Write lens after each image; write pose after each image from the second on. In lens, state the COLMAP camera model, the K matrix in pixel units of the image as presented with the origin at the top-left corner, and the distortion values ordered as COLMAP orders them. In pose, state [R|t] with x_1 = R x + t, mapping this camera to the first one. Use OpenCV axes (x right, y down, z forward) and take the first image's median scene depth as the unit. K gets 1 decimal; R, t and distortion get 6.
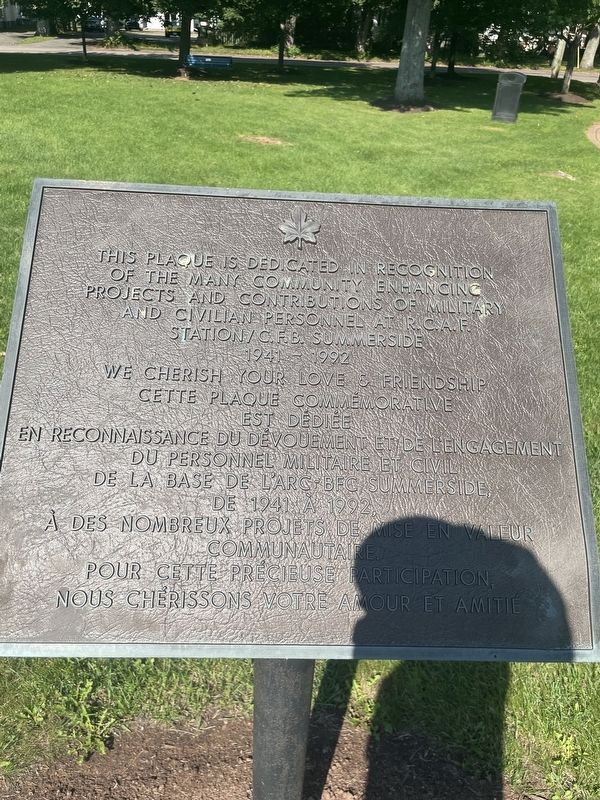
lens RADIAL K [[613.0, 0, 299.6], [0, 613.0, 413.8], [0, 0, 1]] dist [0.093912, -0.130714]
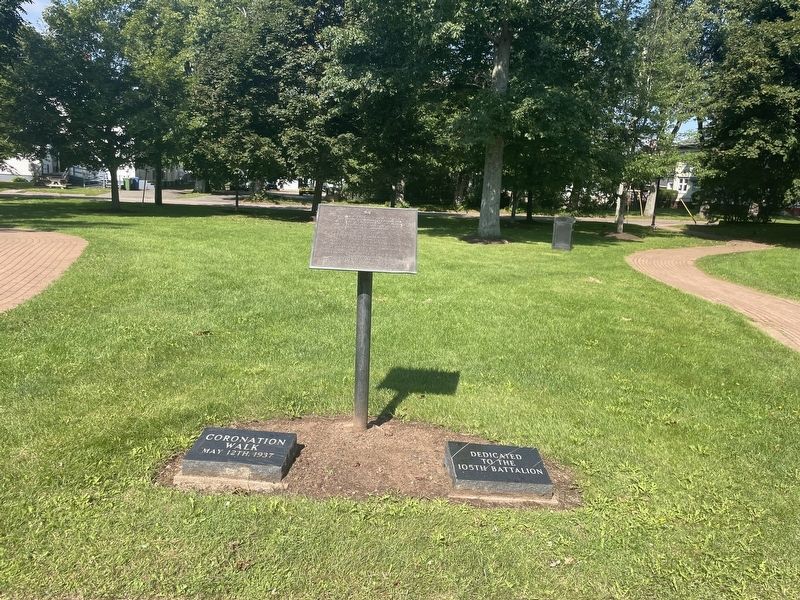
lens RADIAL K [[613.0, 0, 400.0], [0, 613.0, 300.0], [0, 0, 1]] dist [0.093912, -0.130714]
pose [[0.999836, 0.003000, -0.017836, 0.008244], [-0.009343, 0.930067, -0.367272, 0.055107], [0.015487, 0.367379, 0.929943, -0.086697]]
